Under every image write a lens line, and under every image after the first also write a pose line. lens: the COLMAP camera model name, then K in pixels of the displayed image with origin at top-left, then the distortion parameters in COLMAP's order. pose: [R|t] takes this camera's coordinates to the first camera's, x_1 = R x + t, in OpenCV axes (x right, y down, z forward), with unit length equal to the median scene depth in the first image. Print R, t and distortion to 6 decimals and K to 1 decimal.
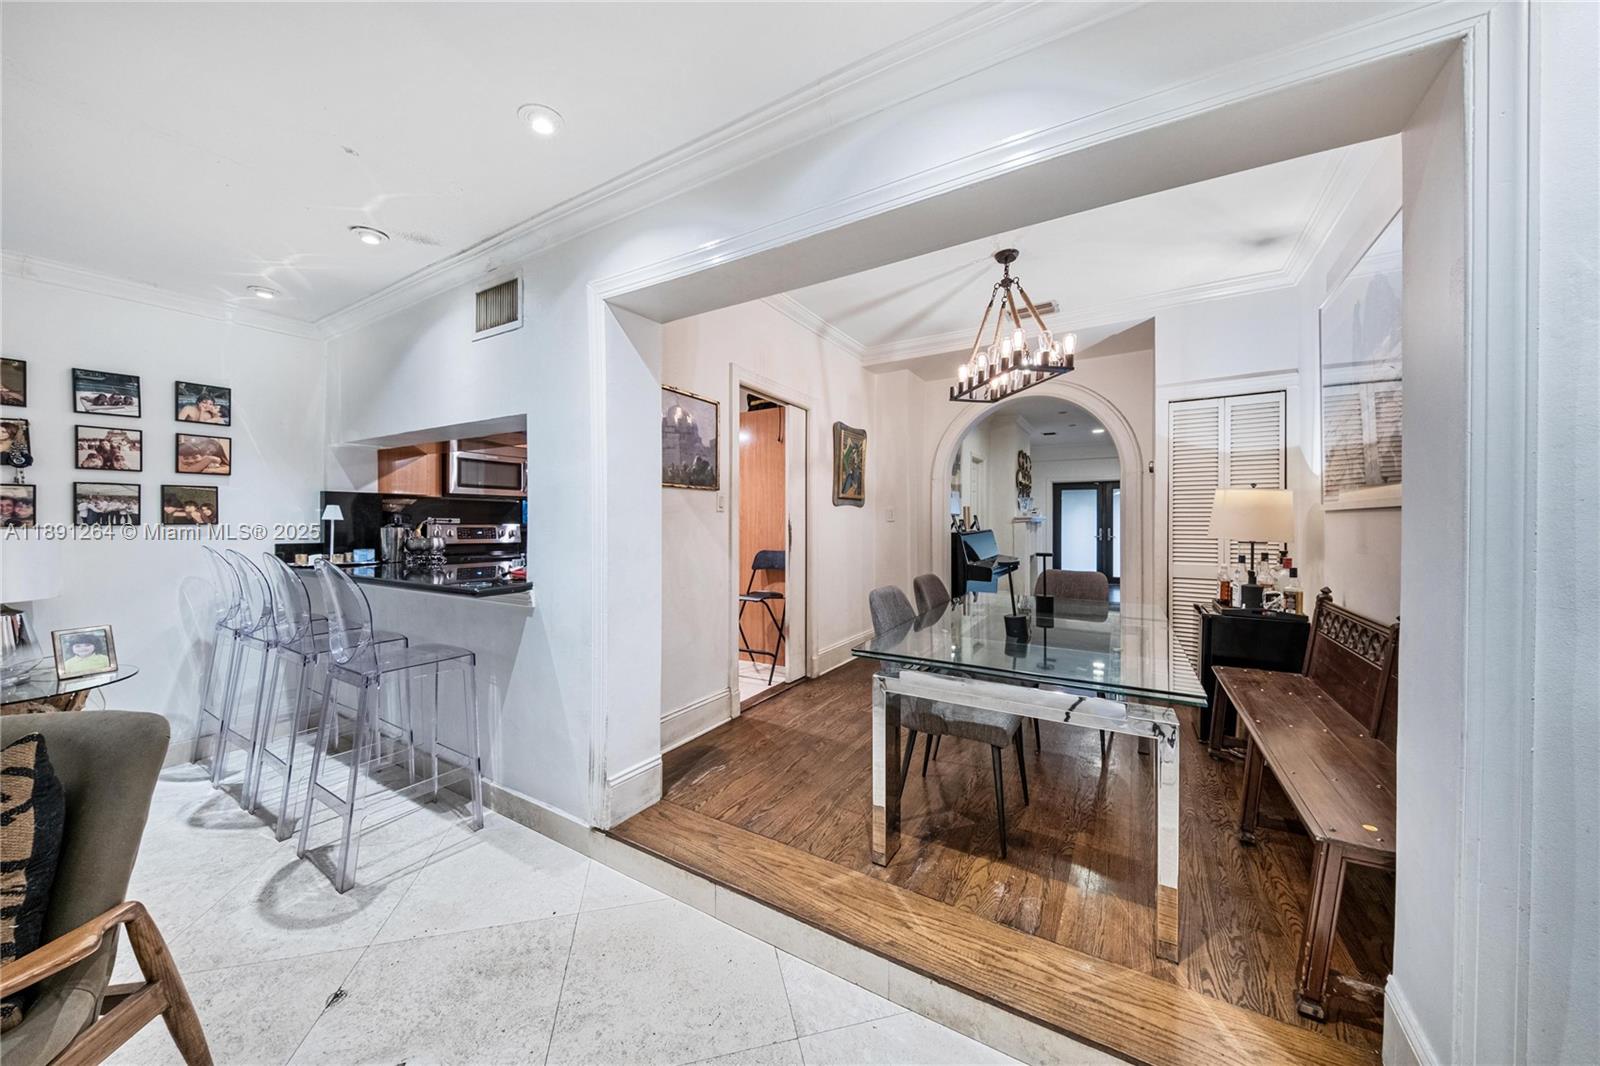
lens RADIAL K [[544.8, 0, 800.4], [0, 544.8, 523.8], [0, 0, 1]] dist [-0.000530, -0.003917]
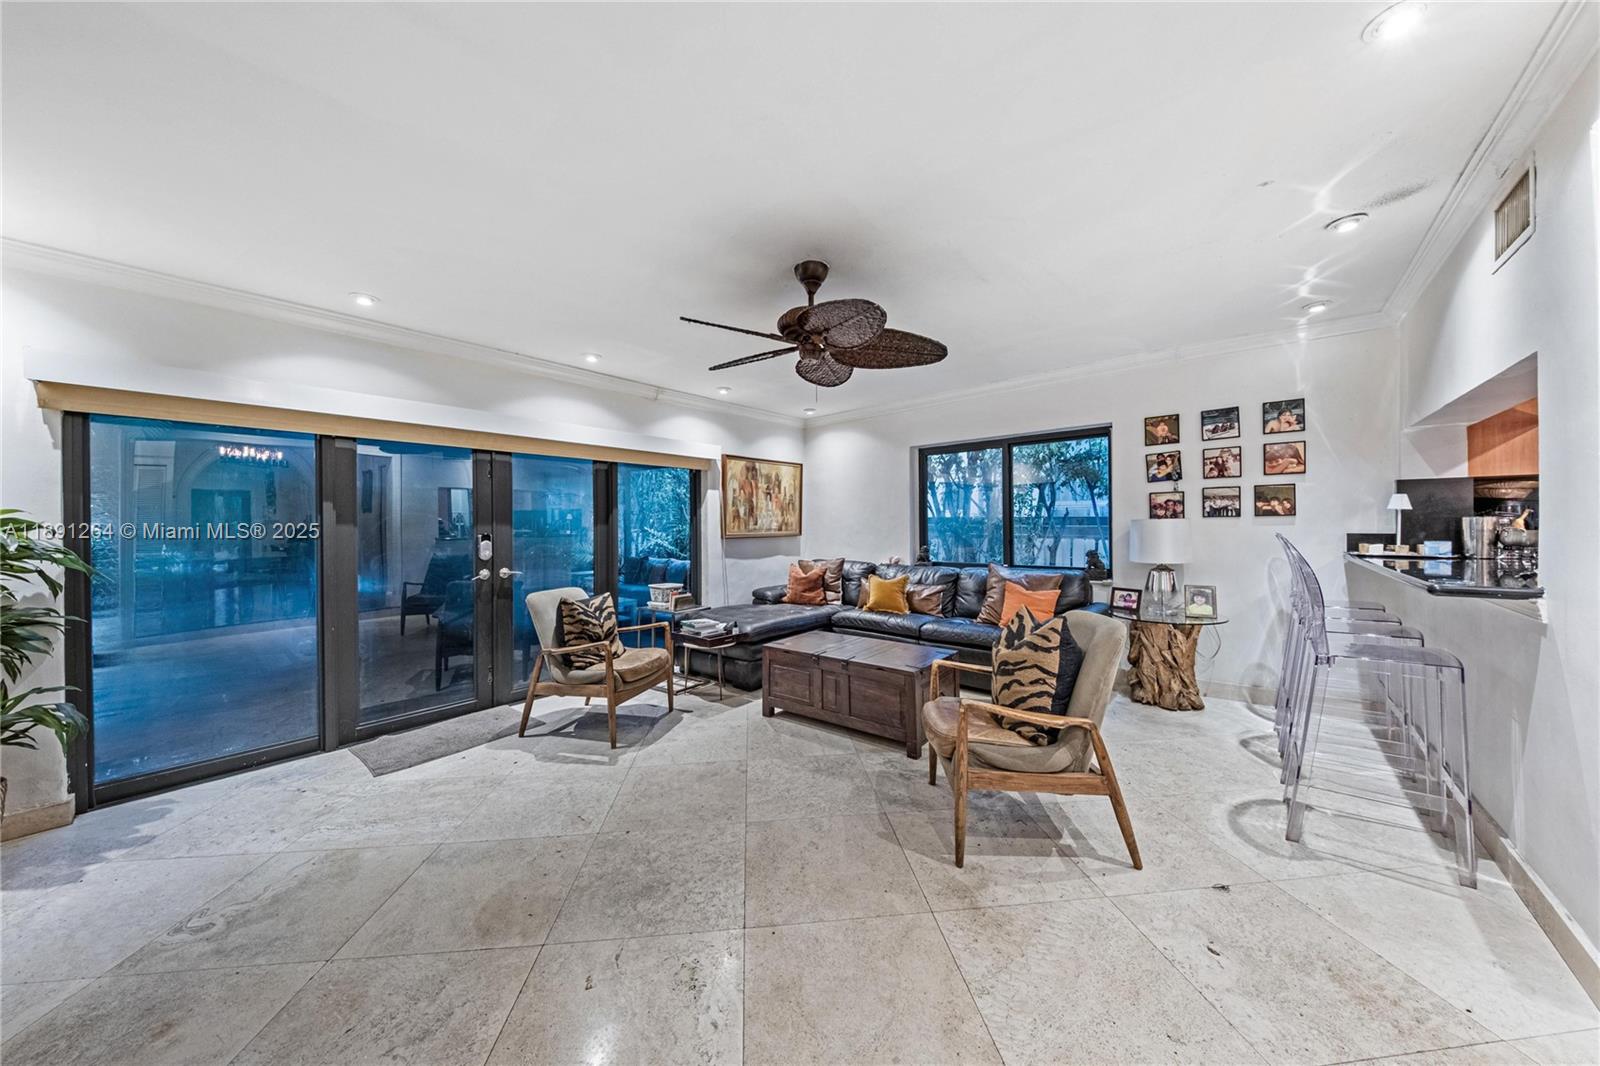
lens RADIAL K [[544.8, 0, 802.7], [0, 544.8, 524.2], [0, 0, 1]] dist [-0.000530, -0.003917]
pose [[-0.153525, -0.000296, -0.988145, 0.298437], [0.006717, 0.999977, -0.001343, 0.016675], [0.988122, -0.006844, -0.153519, 0.132494]]
